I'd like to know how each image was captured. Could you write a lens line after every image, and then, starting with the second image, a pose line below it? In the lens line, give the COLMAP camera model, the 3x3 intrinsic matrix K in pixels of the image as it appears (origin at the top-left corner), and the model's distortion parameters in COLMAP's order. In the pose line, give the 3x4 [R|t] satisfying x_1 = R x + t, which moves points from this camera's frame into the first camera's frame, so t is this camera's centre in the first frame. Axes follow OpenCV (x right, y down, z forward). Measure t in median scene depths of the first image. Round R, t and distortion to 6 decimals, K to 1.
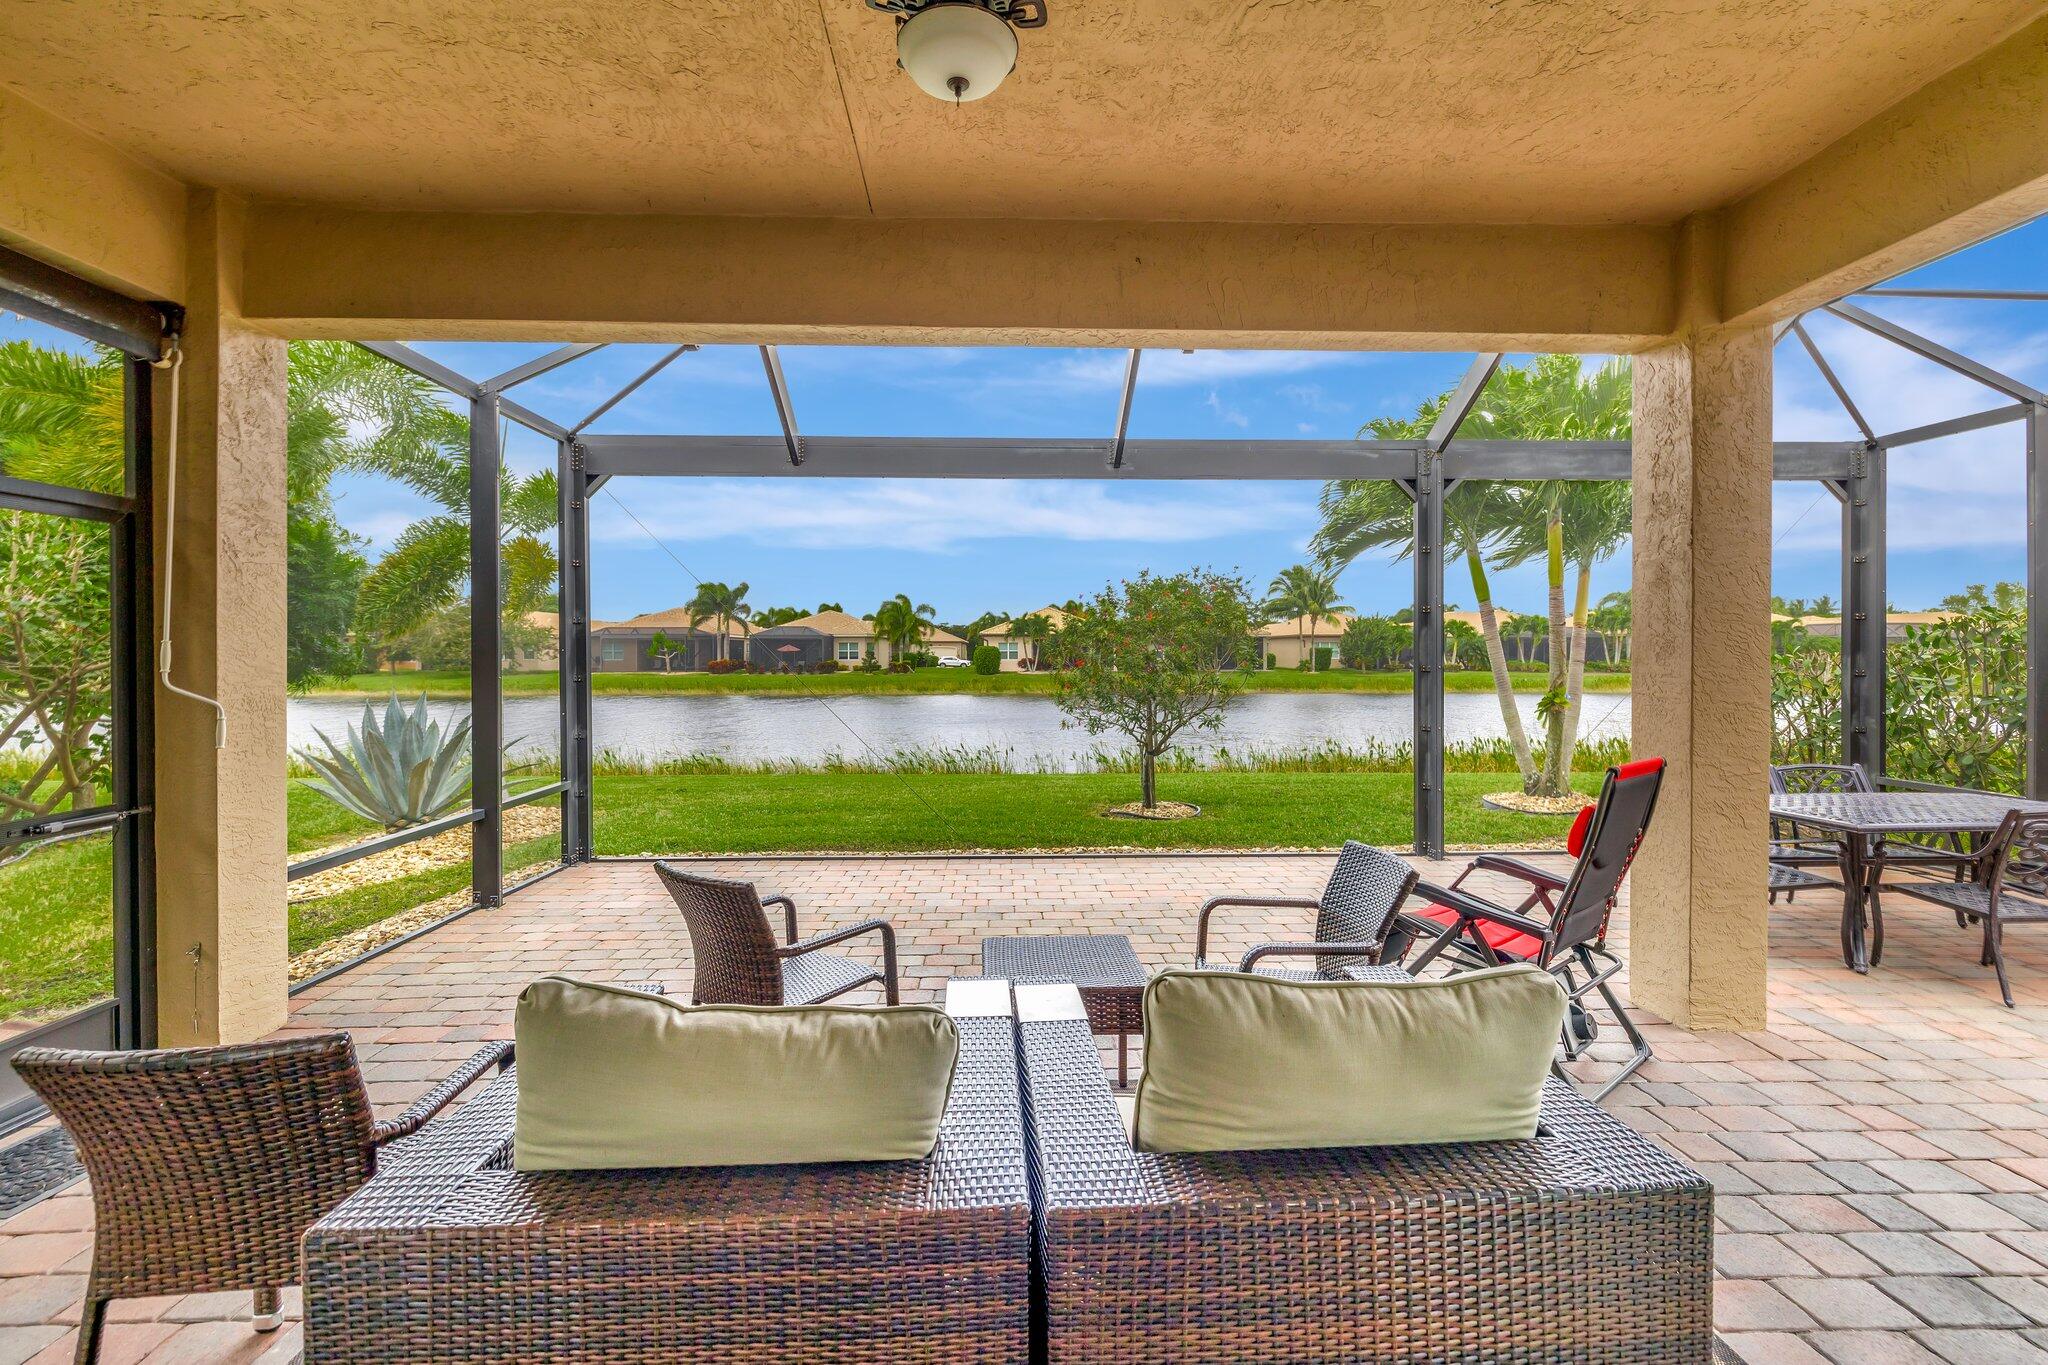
lens RADIAL K [[868.9, 0, 1016.4], [0, 868.9, 656.9], [0, 0, 1]] dist [0.001360, 0.000021]
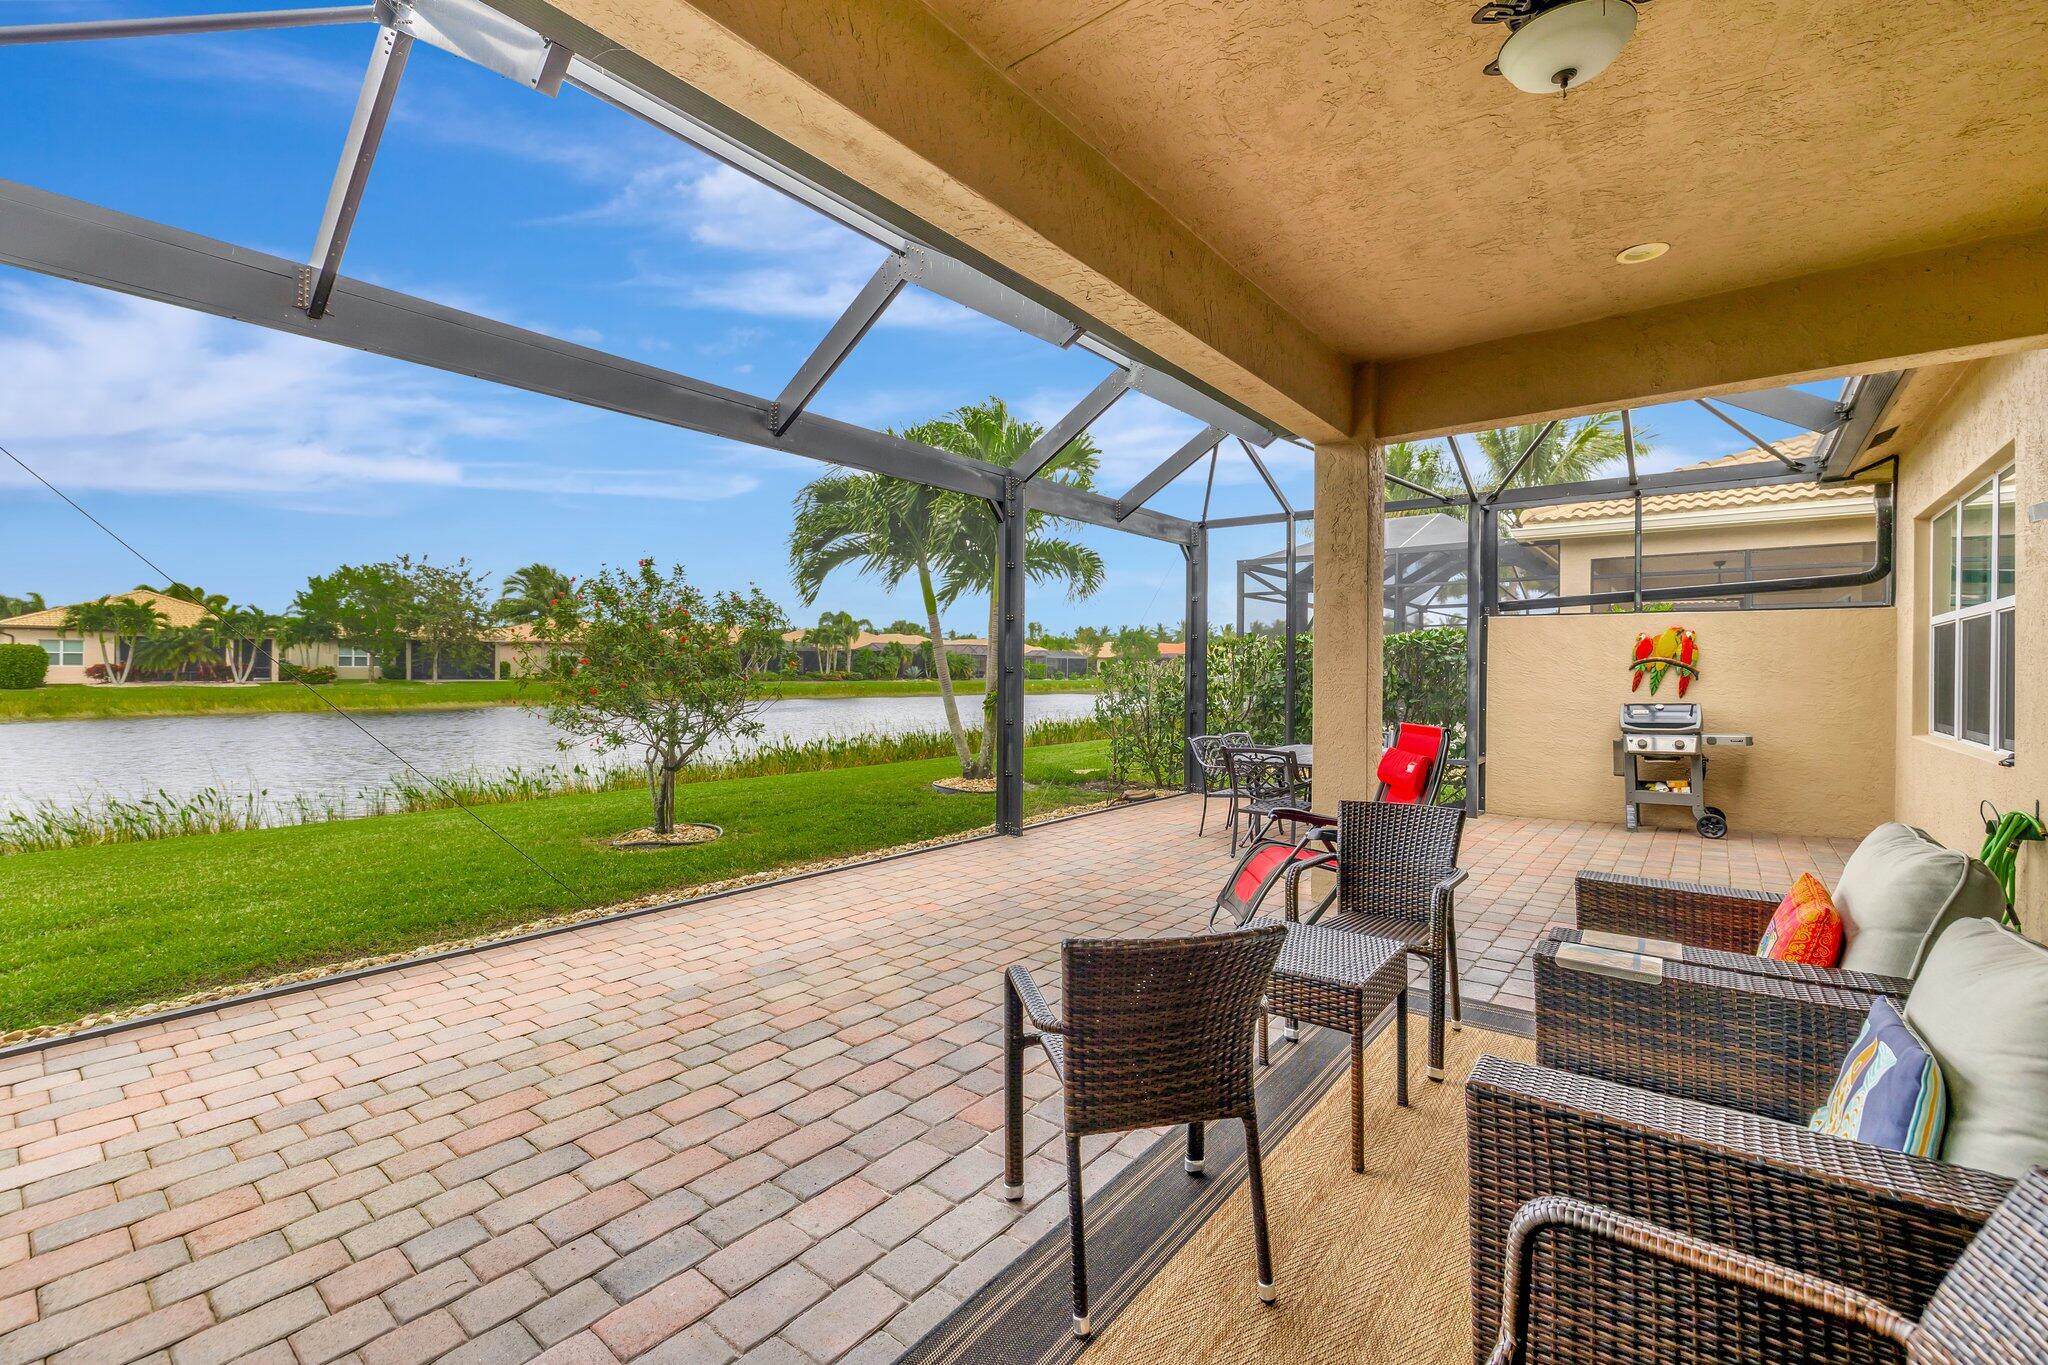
lens RADIAL K [[867.3, 0, 1028.4], [0, 867.3, 664.0], [0, 0, 1]] dist [0.002469, 0.000427]
pose [[0.648358, 0.010172, 0.761267, -0.130026], [-0.007301, 0.999948, -0.007144, 0.004858], [-0.761300, -0.000927, 0.648399, 0.084618]]
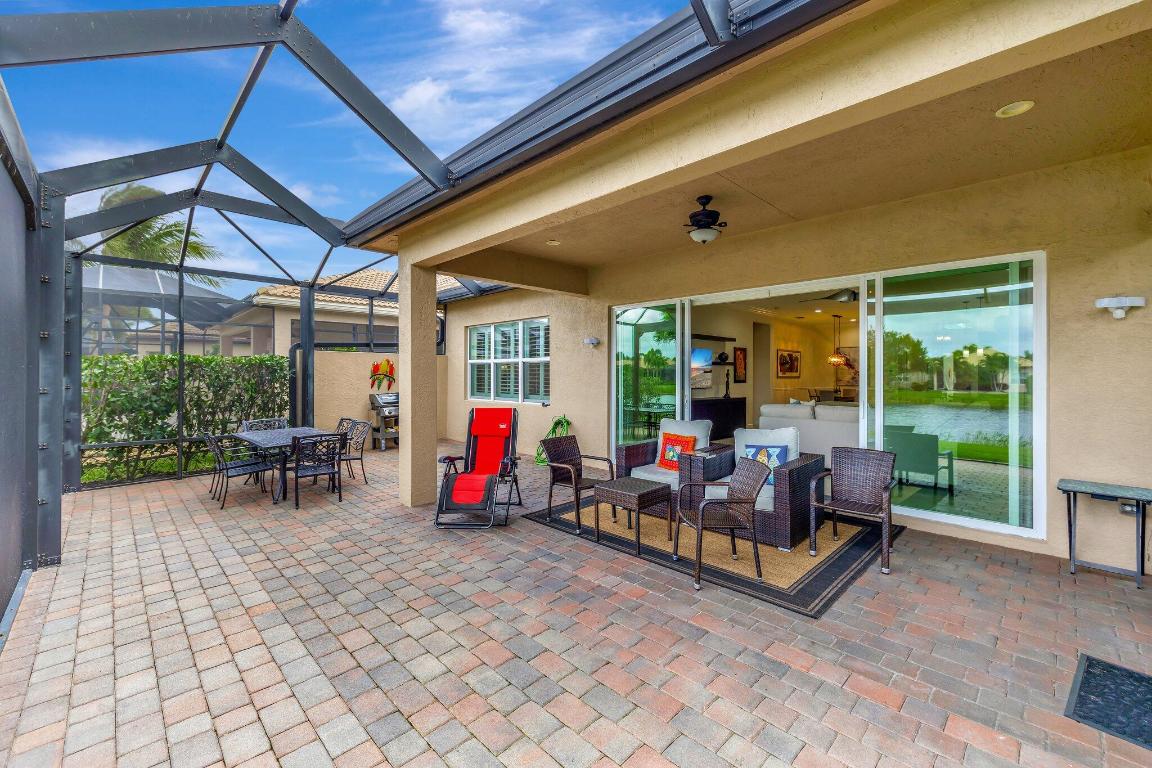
lens RADIAL K [[487.5, 0, 576.9], [0, 487.5, 368.0], [0, 0, 1]] dist [0.000940, 0.000257]
pose [[-0.692301, 0.009775, 0.721543, -0.139438], [-0.001505, 0.999887, -0.014990, -0.001005], [-0.721608, -0.011464, -0.692207, 0.319606]]
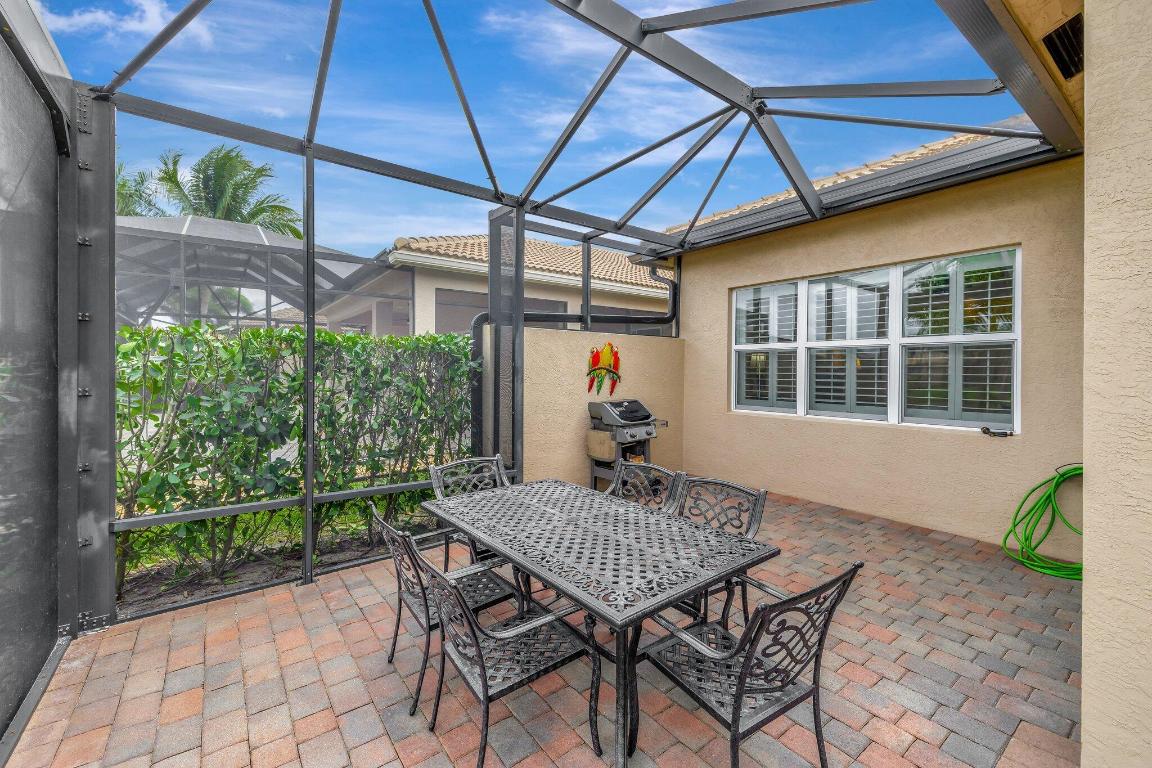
lens RADIAL K [[488.8, 0, 571.7], [0, 488.8, 369.6], [0, 0, 1]] dist [0.001360, 0.000021]
pose [[-0.579350, 0.001136, 0.815078, 0.124787], [-0.004611, 0.999978, -0.004672, 0.000382], [-0.815066, -0.006465, -0.579333, 0.305938]]
